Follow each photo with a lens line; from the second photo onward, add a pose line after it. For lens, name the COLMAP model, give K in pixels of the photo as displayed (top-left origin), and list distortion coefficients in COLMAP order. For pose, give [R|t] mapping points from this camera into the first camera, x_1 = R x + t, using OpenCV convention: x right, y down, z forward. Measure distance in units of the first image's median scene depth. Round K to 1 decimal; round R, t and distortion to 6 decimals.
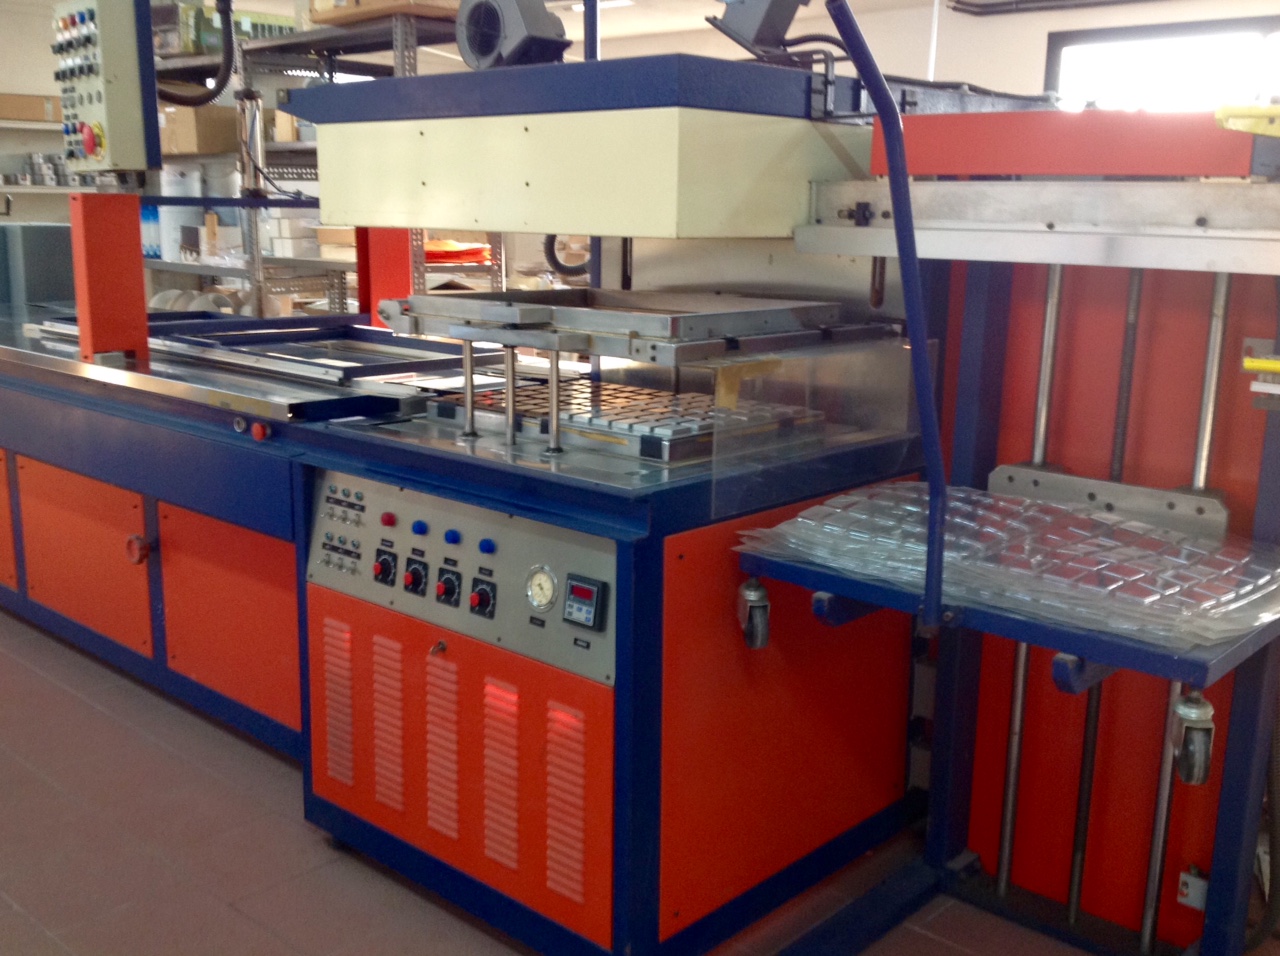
lens RADIAL K [[1252.7, 0, 669.0], [0, 1252.7, 484.9], [0, 0, 1]] dist [0.174982, -0.400448]
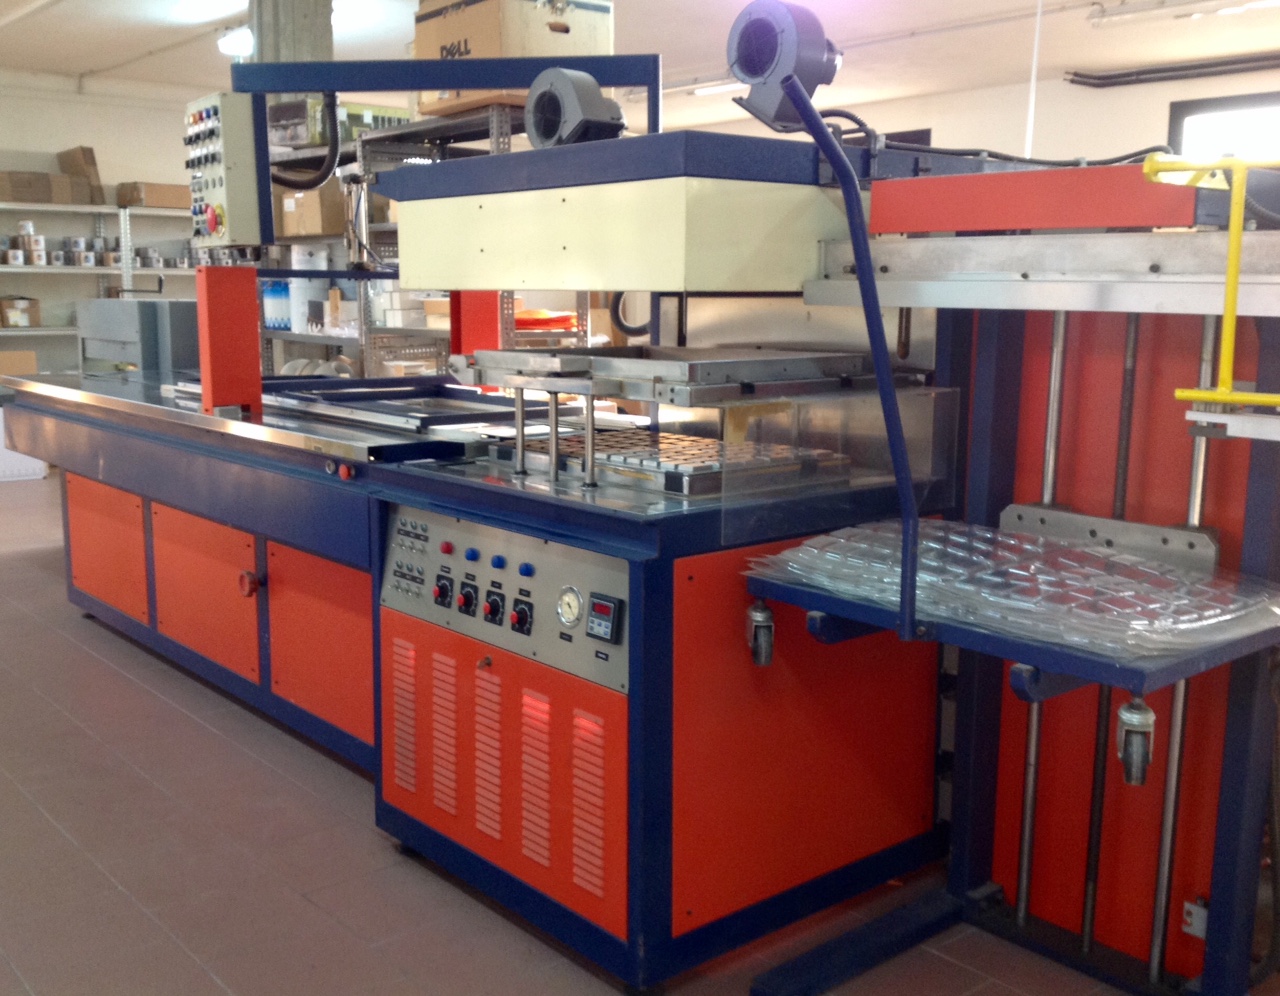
lens RADIAL K [[1276.5, 0, 640.0], [0, 1276.5, 498.0], [0, 0, 1]] dist [0.166884, -0.417170]
pose [[0.991084, 0.009825, -0.132879, 0.094322], [-0.017023, 0.998442, -0.053138, 0.039283], [0.132150, 0.054926, 0.989707, -0.099575]]
